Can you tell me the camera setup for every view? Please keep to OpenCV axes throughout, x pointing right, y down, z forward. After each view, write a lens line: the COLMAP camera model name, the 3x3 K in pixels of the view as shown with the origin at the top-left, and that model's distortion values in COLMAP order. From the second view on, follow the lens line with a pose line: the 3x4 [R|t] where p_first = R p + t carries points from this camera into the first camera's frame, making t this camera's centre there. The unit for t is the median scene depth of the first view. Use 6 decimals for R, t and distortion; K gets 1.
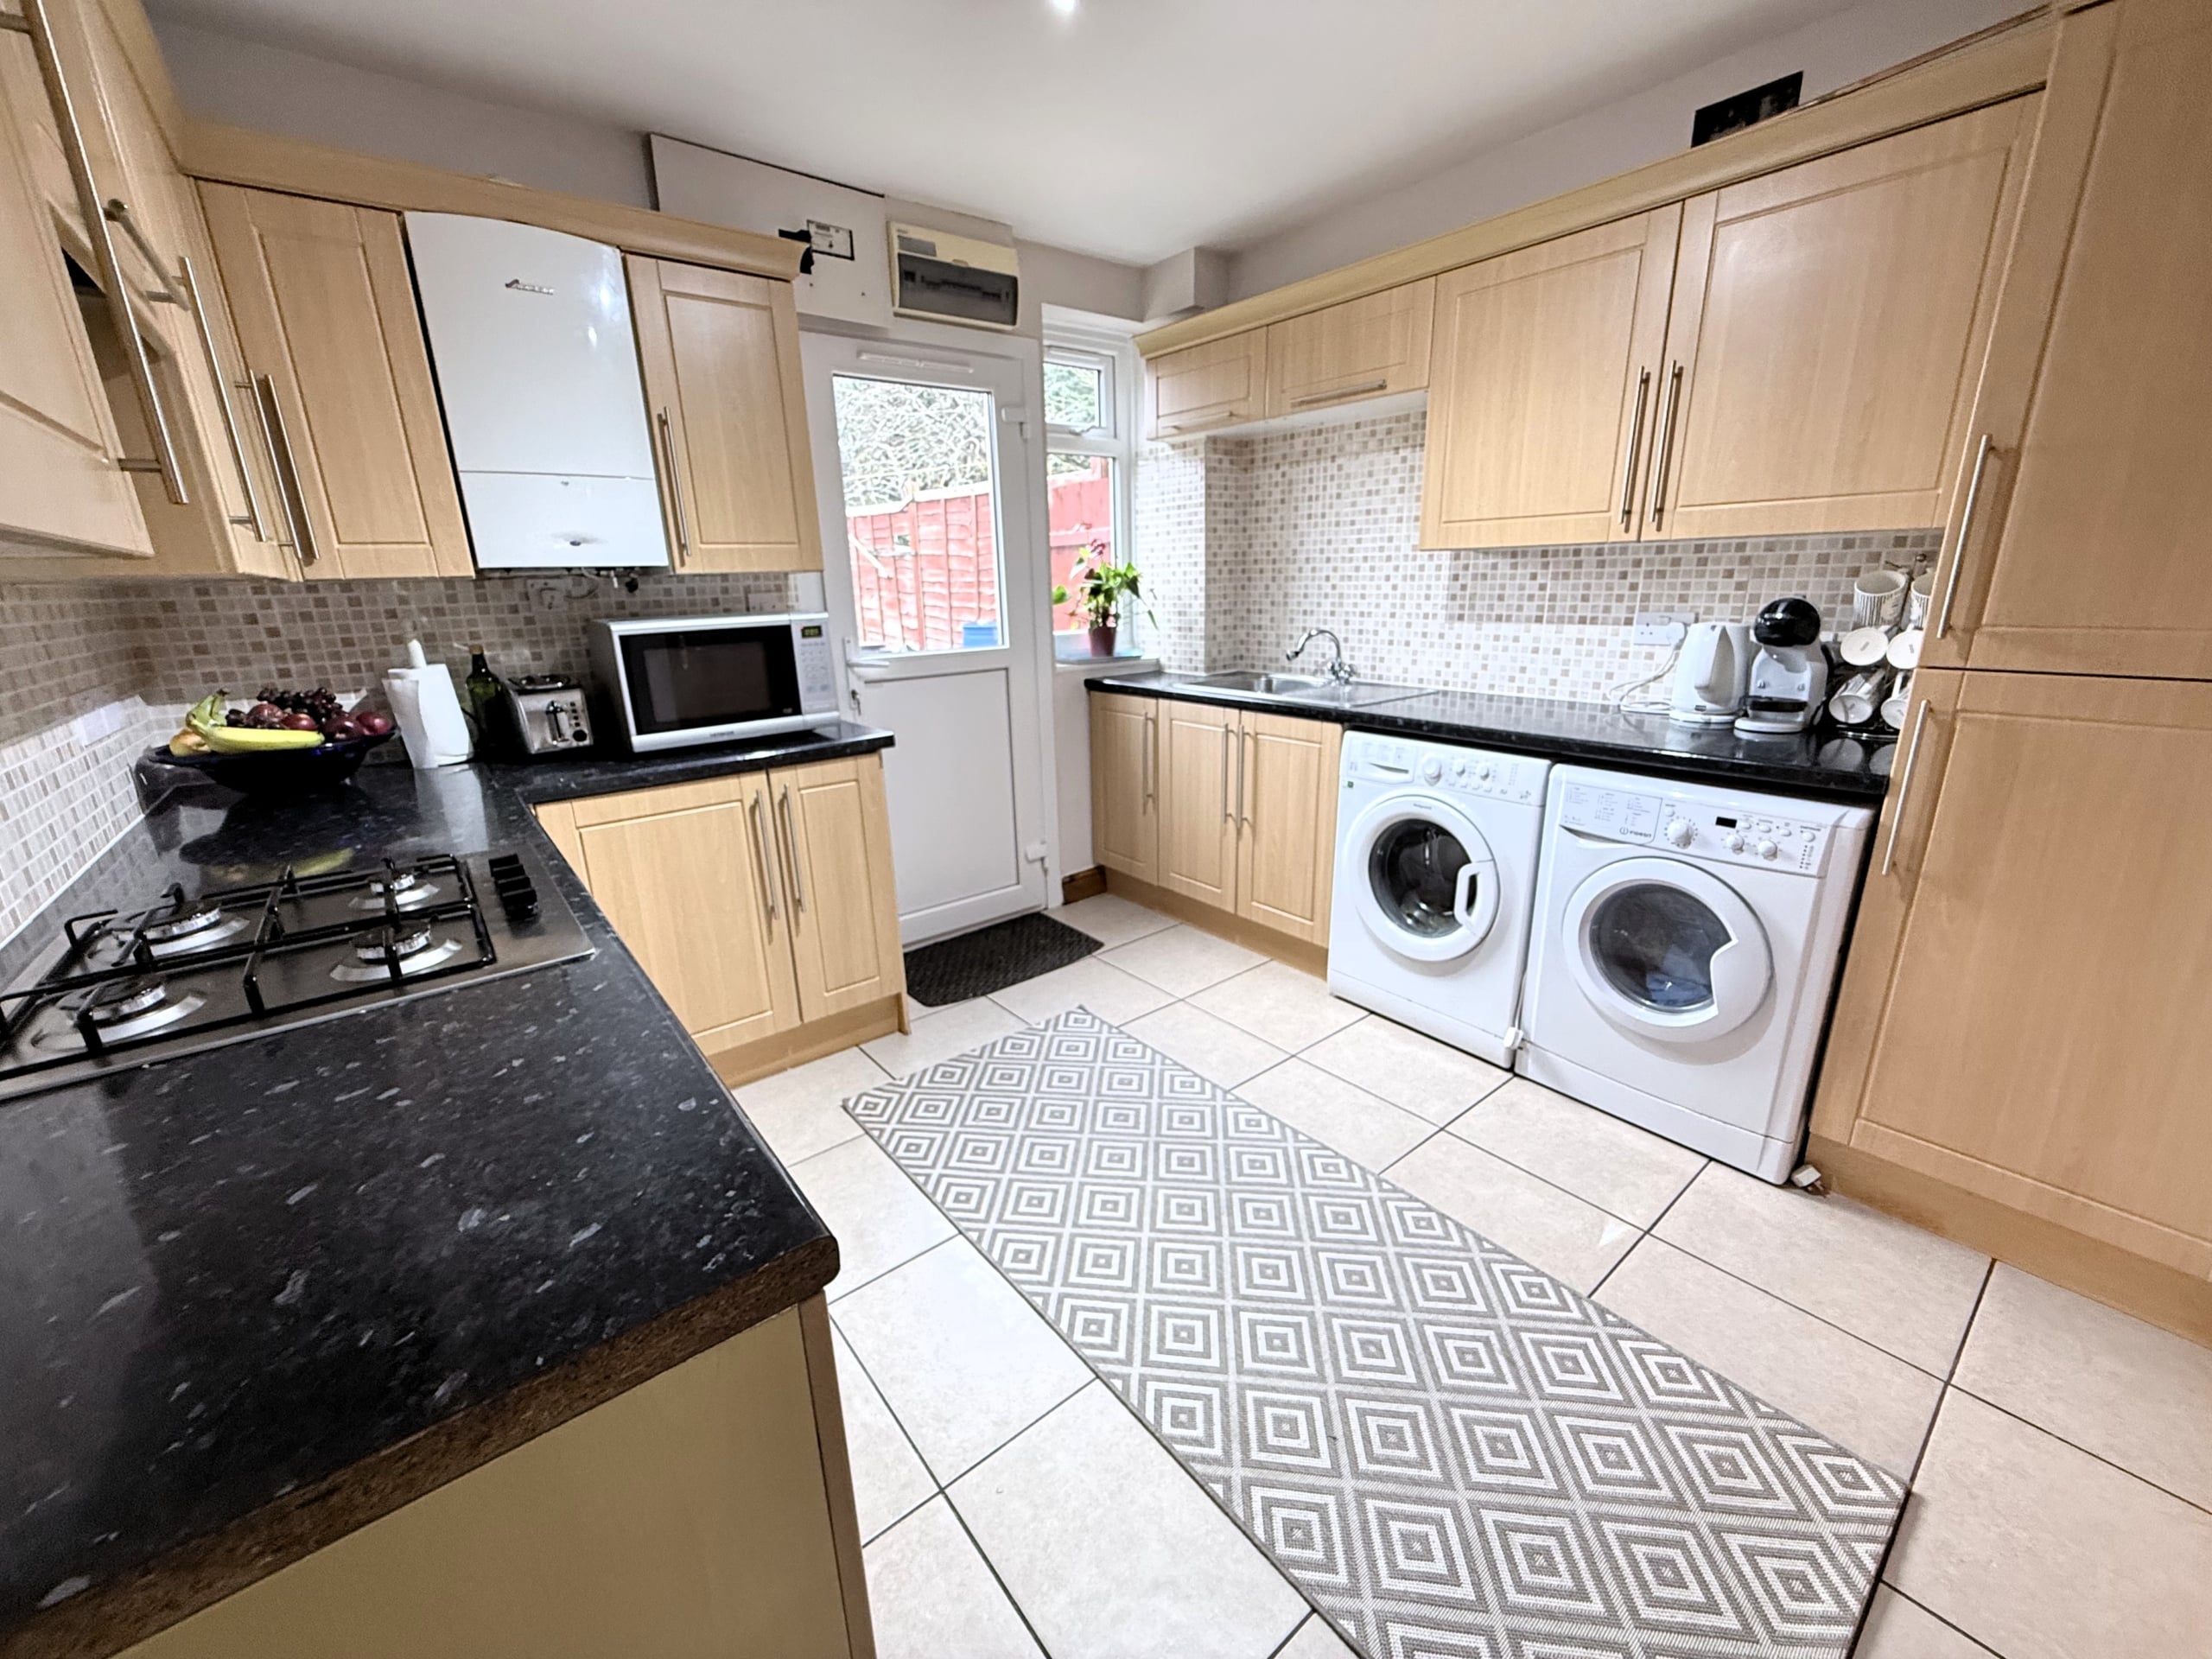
lens RADIAL K [[882.8, 0, 1103.1], [0, 882.8, 827.6], [0, 0, 1]] dist [-0.001775, 0.000584]
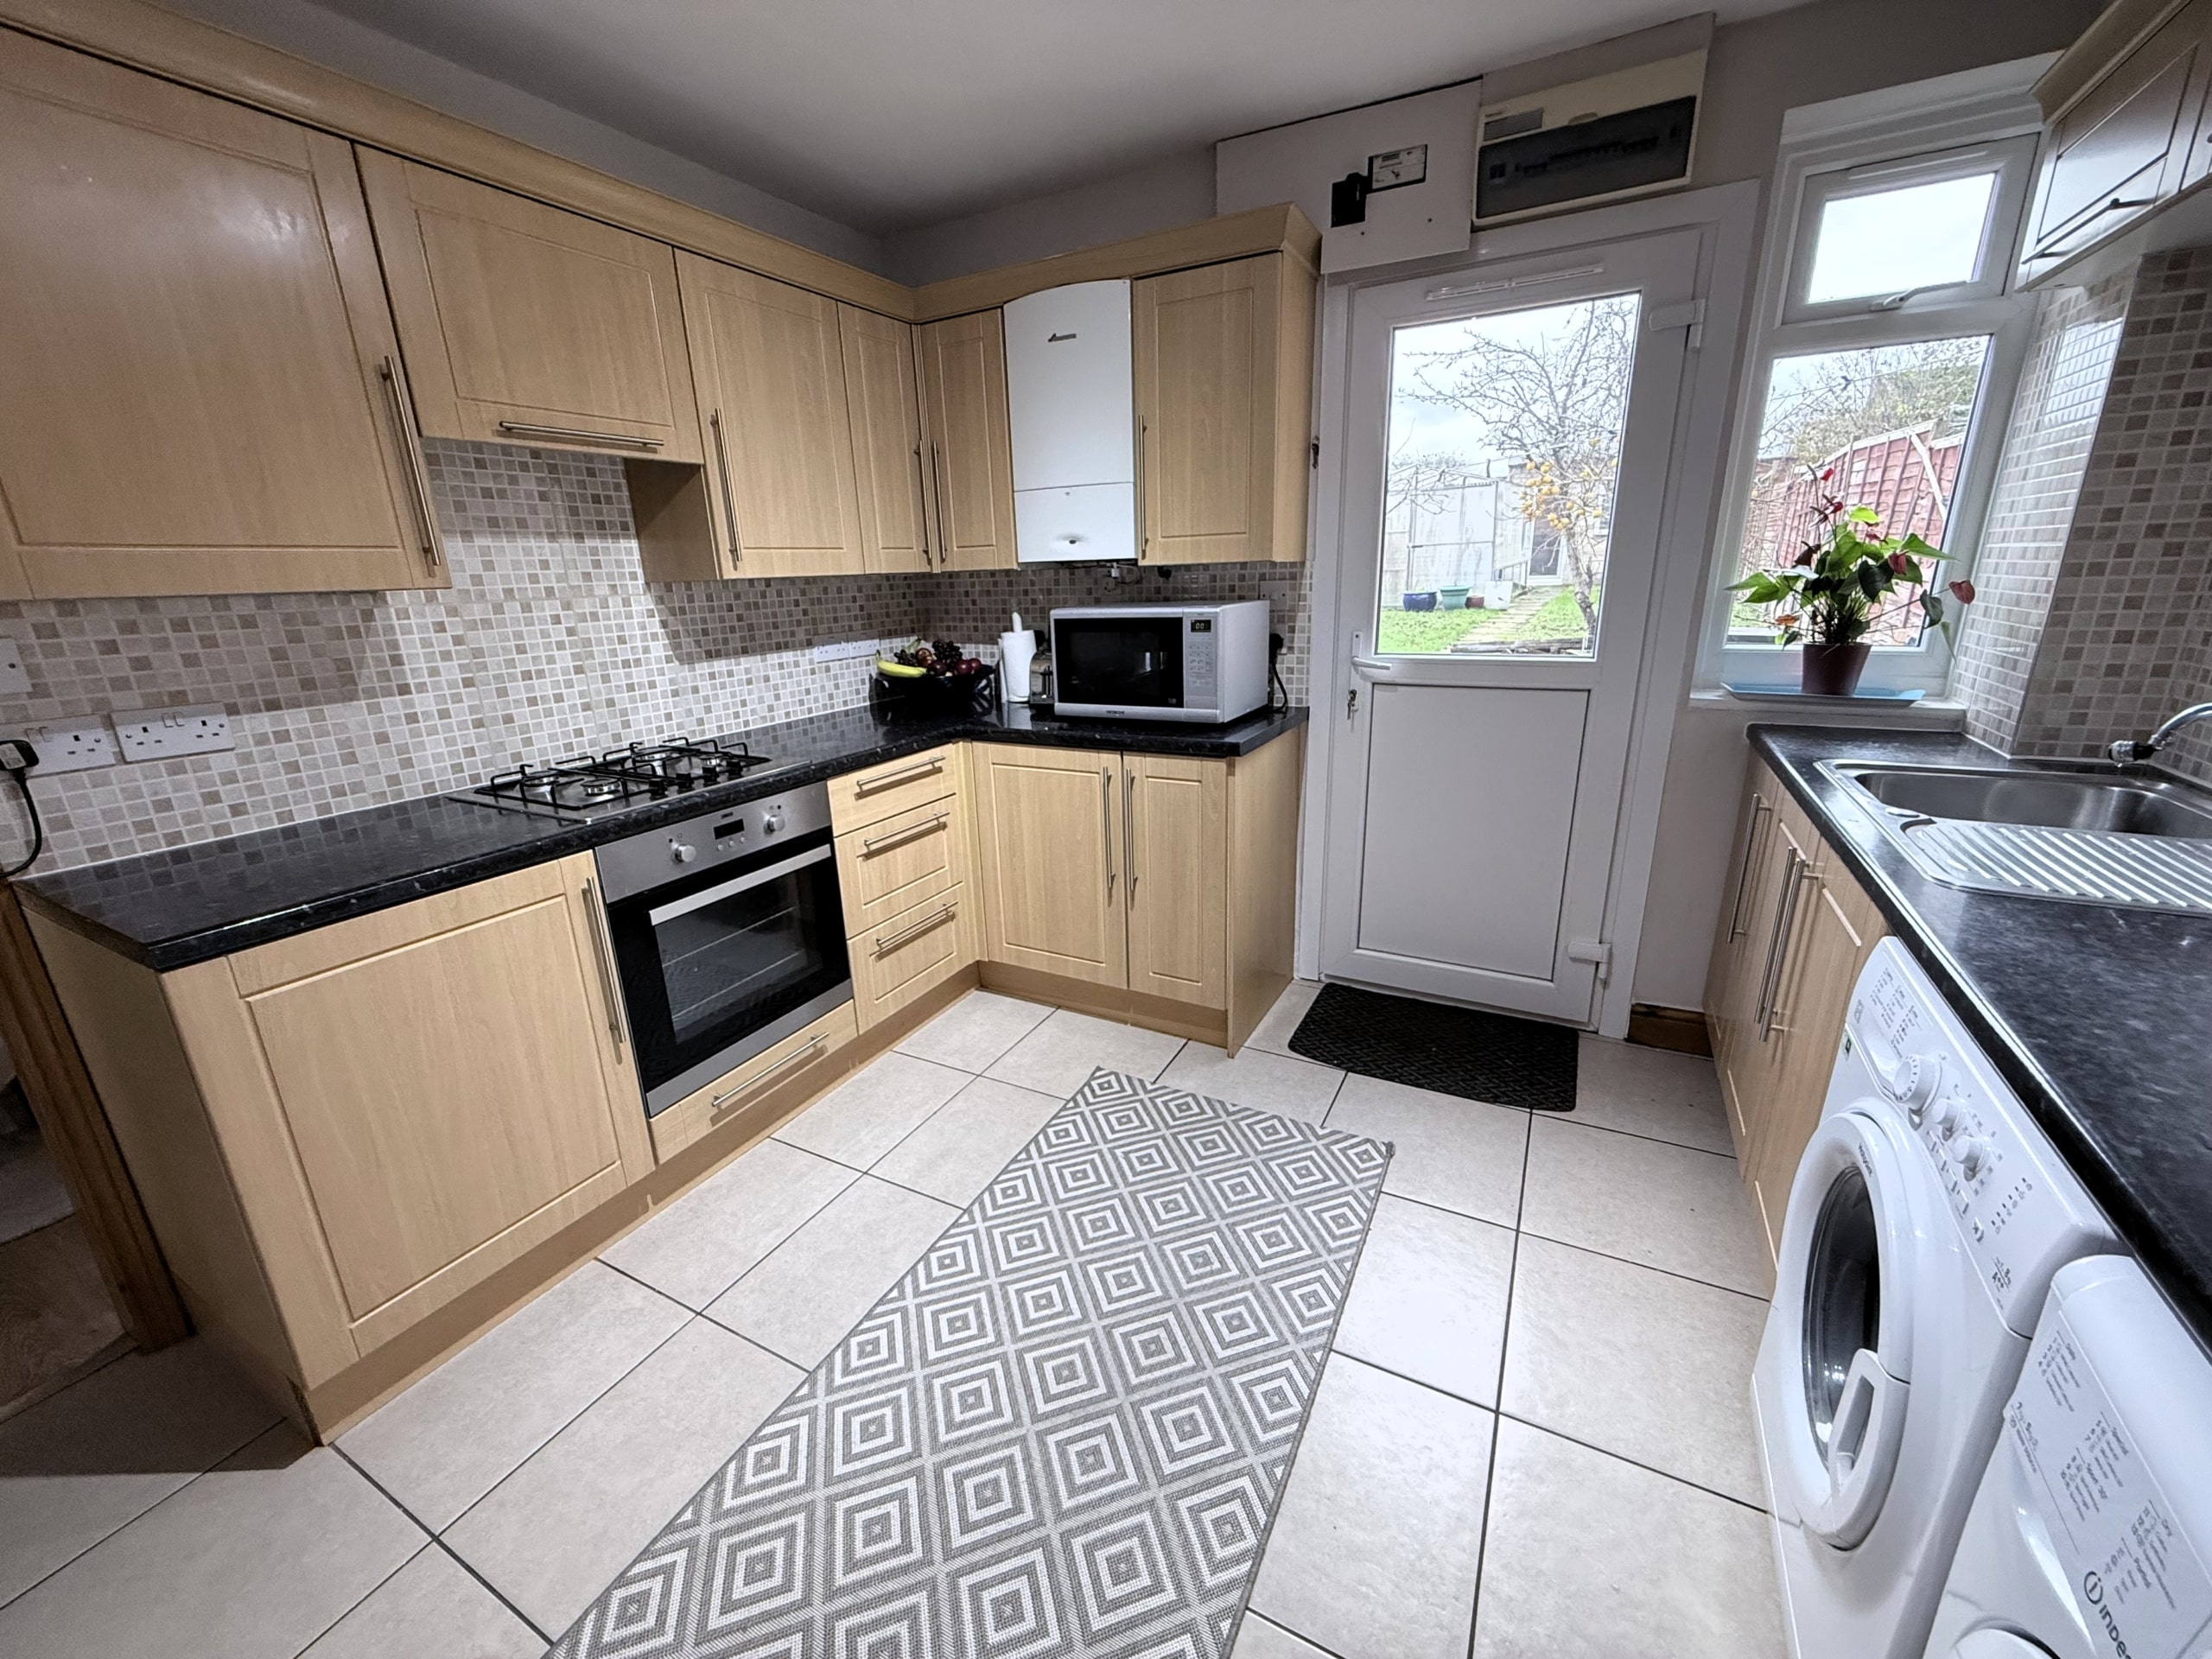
lens RADIAL K [[882.8, 0, 1104.7], [0, 882.8, 837.5], [0, 0, 1]] dist [-0.001775, 0.000584]
pose [[0.399384, 0.274297, -0.874788, 0.501338], [-0.234004, 0.953086, 0.192014, -0.143766], [0.886417, 0.128016, 0.444834, 0.446974]]
